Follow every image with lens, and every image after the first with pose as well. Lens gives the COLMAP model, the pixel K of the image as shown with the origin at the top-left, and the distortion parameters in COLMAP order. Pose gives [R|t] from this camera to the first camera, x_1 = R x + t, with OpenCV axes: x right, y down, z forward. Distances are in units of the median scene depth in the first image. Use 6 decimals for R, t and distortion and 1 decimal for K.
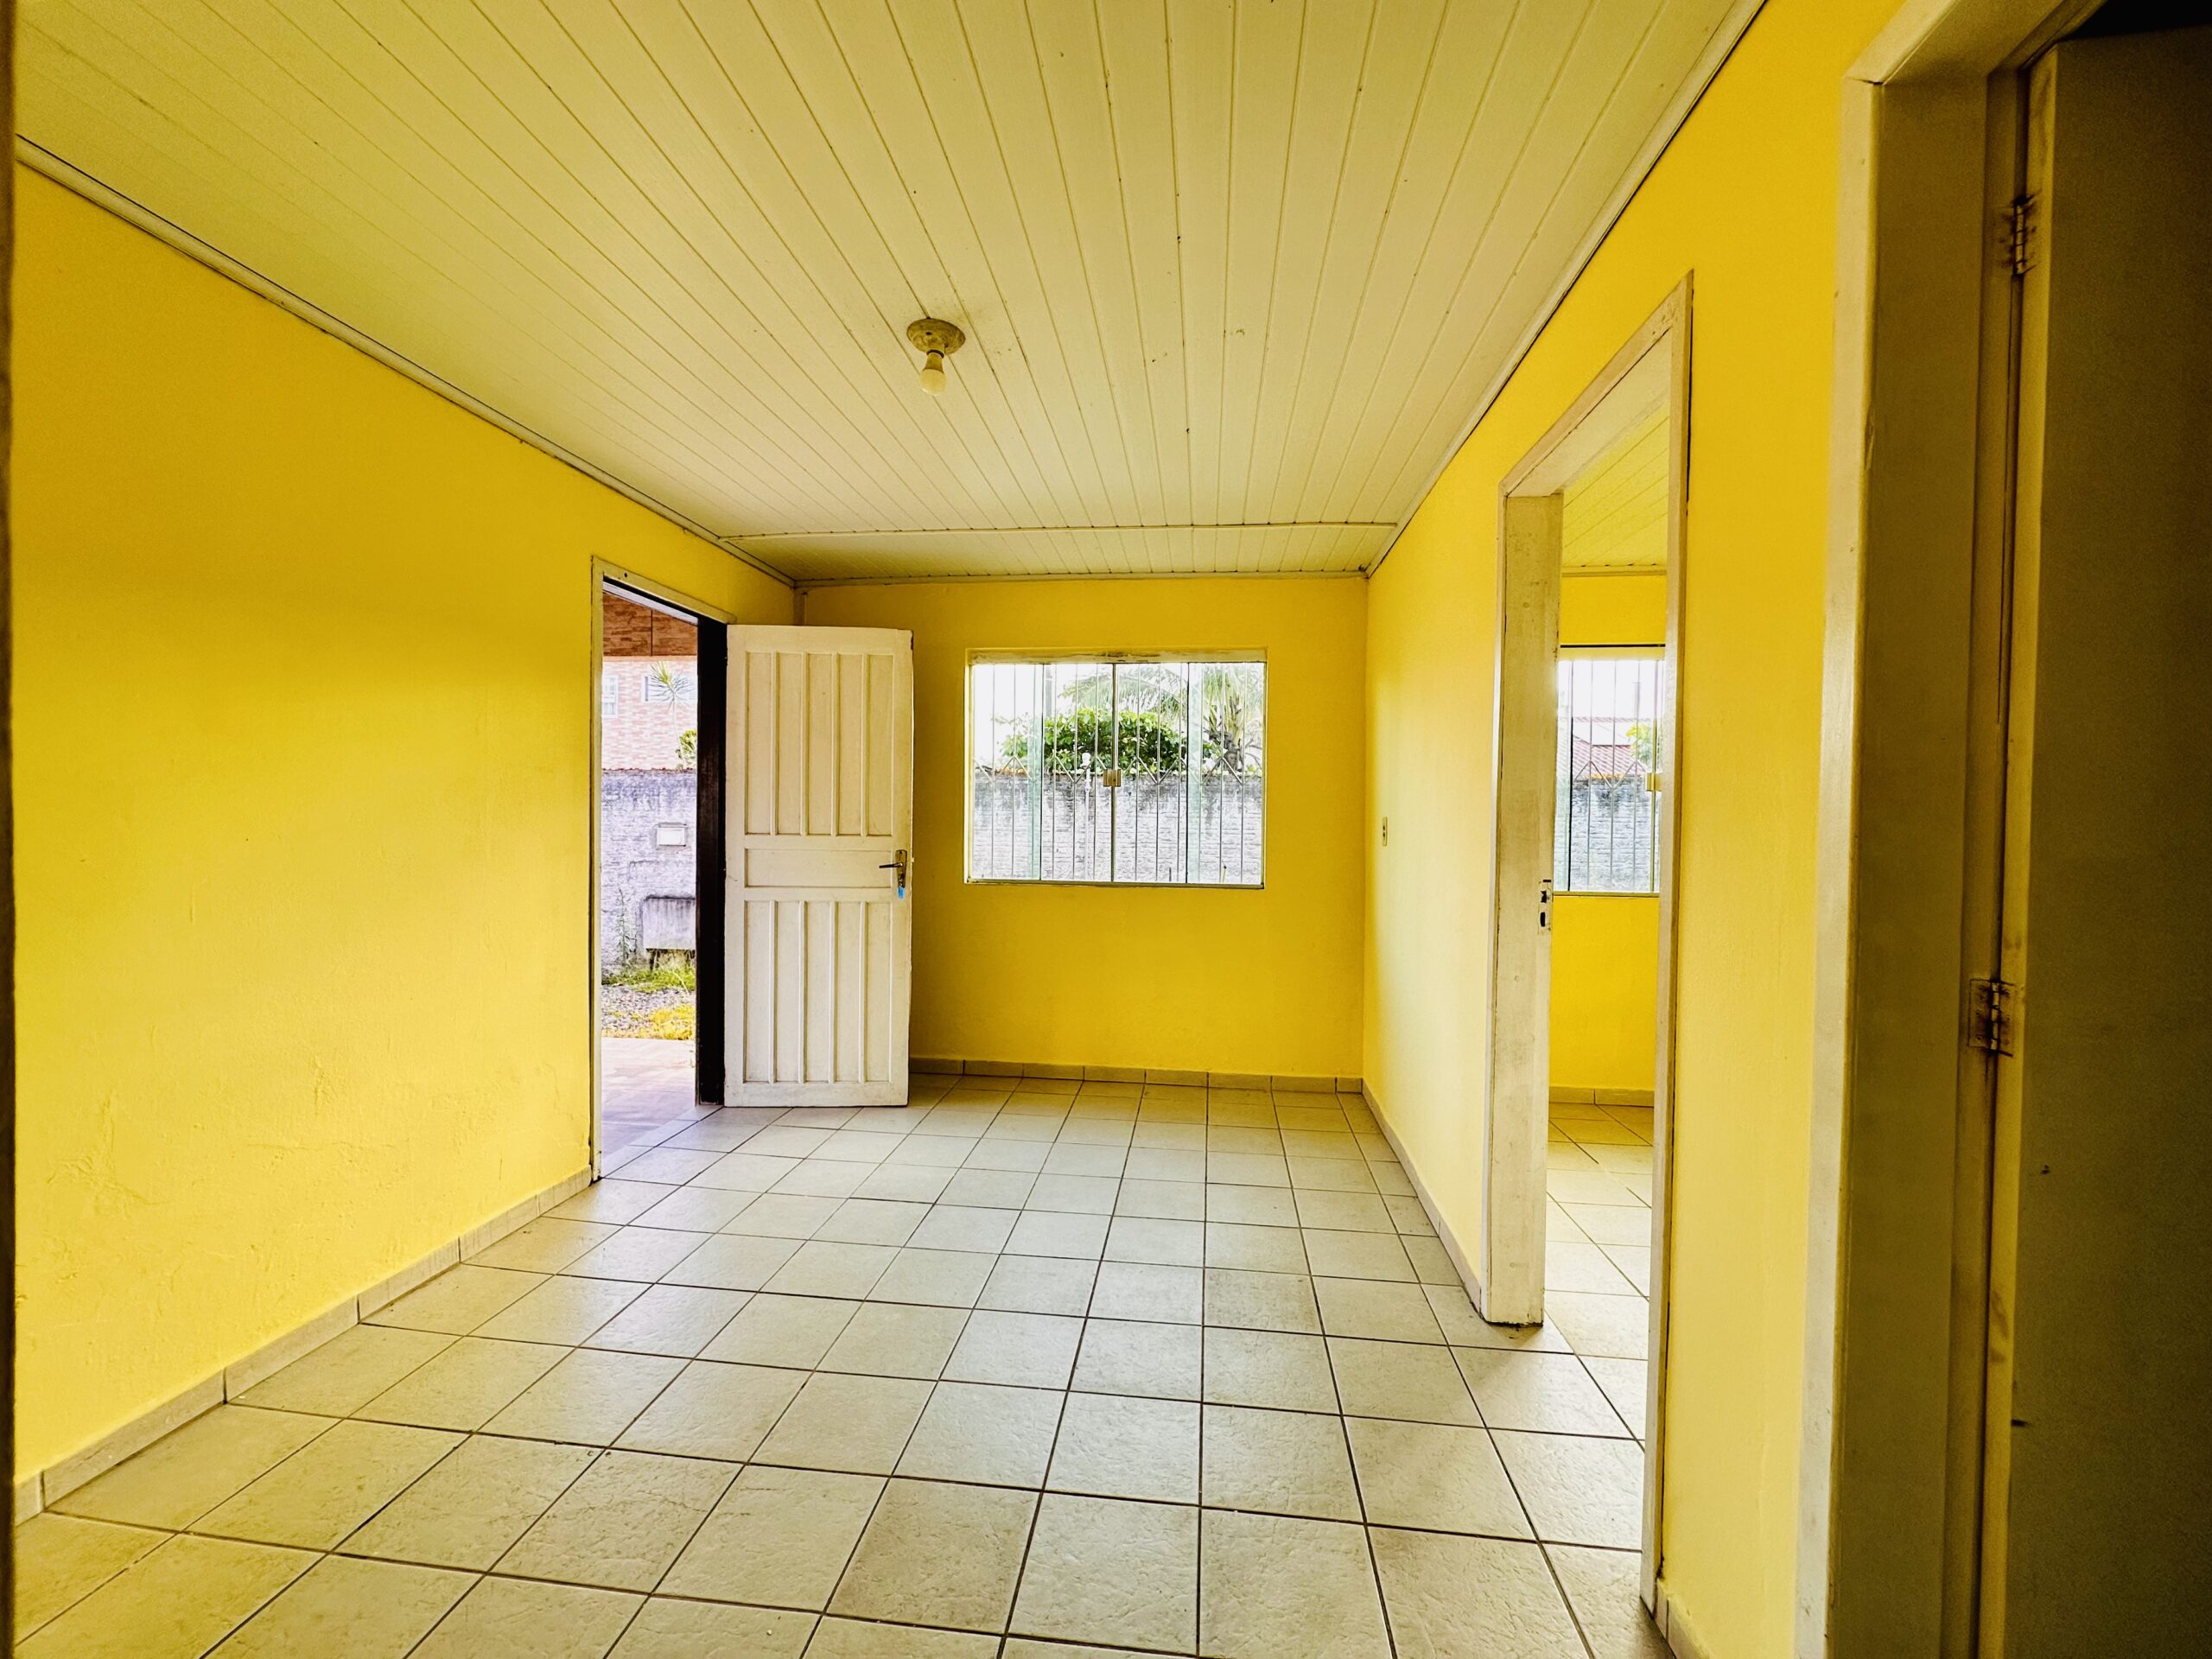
lens RADIAL K [[884.1, 0, 1102.1], [0, 884.1, 831.3], [0, 0, 1]] dist [-0.001963, -0.000139]
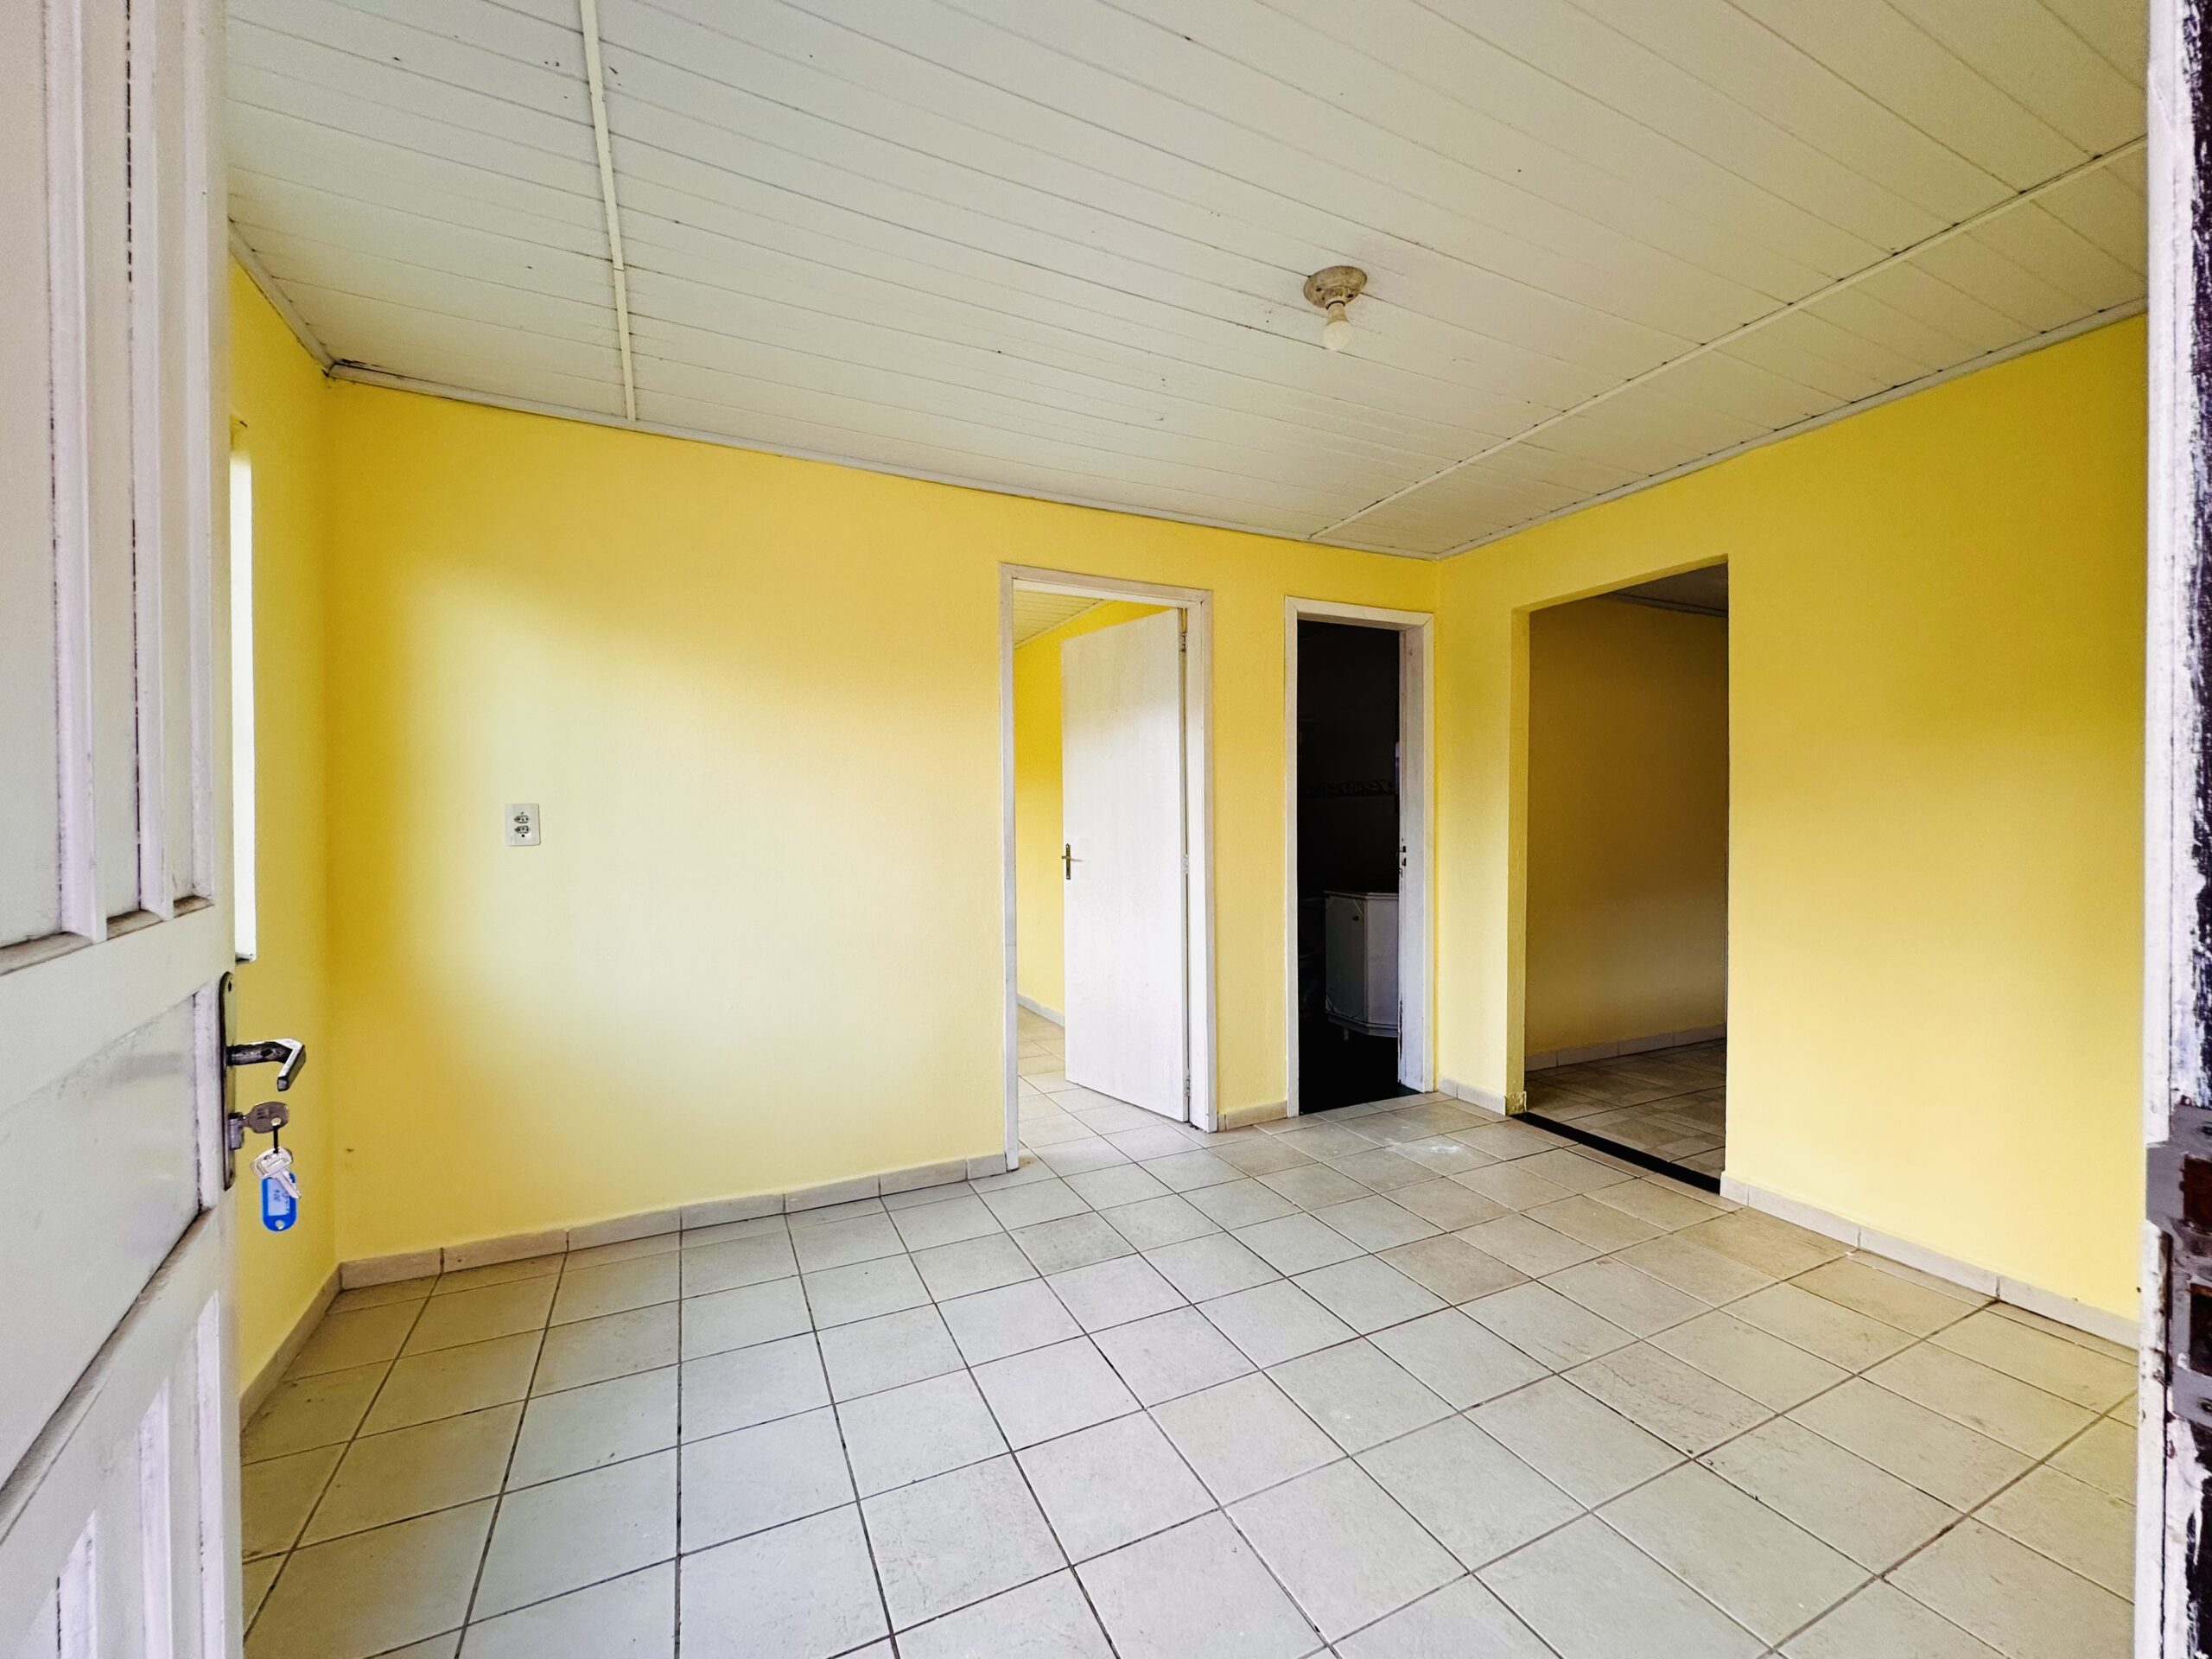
lens RADIAL K [[884.1, 0, 1100.4], [0, 884.1, 825.3], [0, 0, 1]] dist [-0.001963, -0.000139]
pose [[-0.539409, -0.022368, 0.841747, -0.603291], [0.003007, 0.999590, 0.028489, -0.019728], [-0.842039, 0.017898, -0.539120, 1.229534]]
